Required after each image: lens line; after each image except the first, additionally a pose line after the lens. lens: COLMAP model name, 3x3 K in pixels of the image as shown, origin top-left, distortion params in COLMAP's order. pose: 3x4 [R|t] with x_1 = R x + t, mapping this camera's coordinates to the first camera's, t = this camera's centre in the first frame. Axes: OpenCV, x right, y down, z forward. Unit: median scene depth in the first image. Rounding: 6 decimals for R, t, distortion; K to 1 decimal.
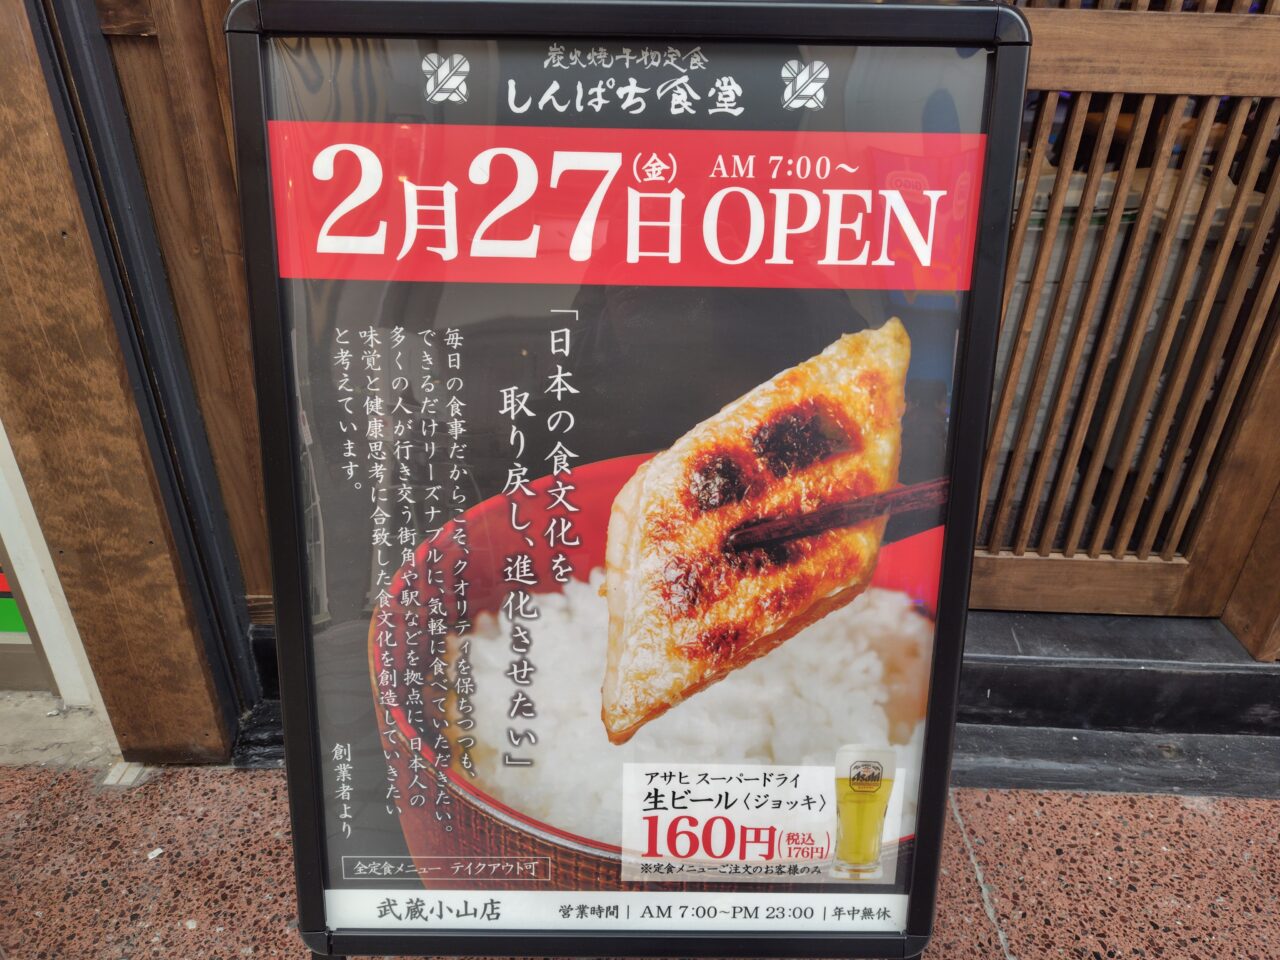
lens RADIAL K [[865.8, 0, 640.0], [0, 865.8, 480.0], [0, 0, 1]] dist [0.069961, -0.077136]
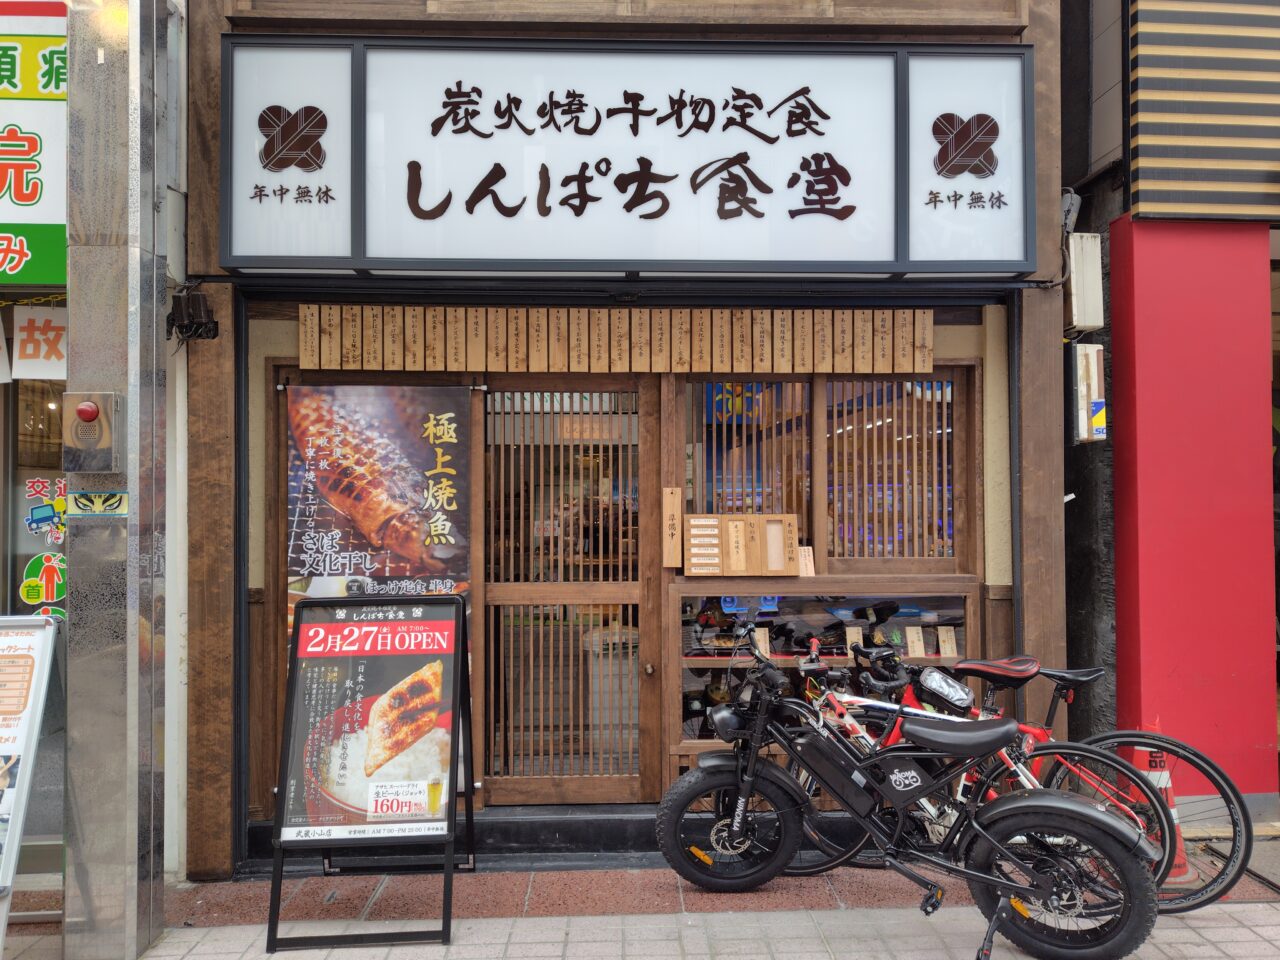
lens RADIAL K [[865.8, 0, 640.0], [0, 865.8, 480.0], [0, 0, 1]] dist [0.069961, -0.077136]
pose [[0.998177, -0.029262, 0.052791, 1.030575], [0.051970, 0.861469, -0.505144, 1.226651], [-0.030697, 0.506966, 0.861419, -3.080540]]
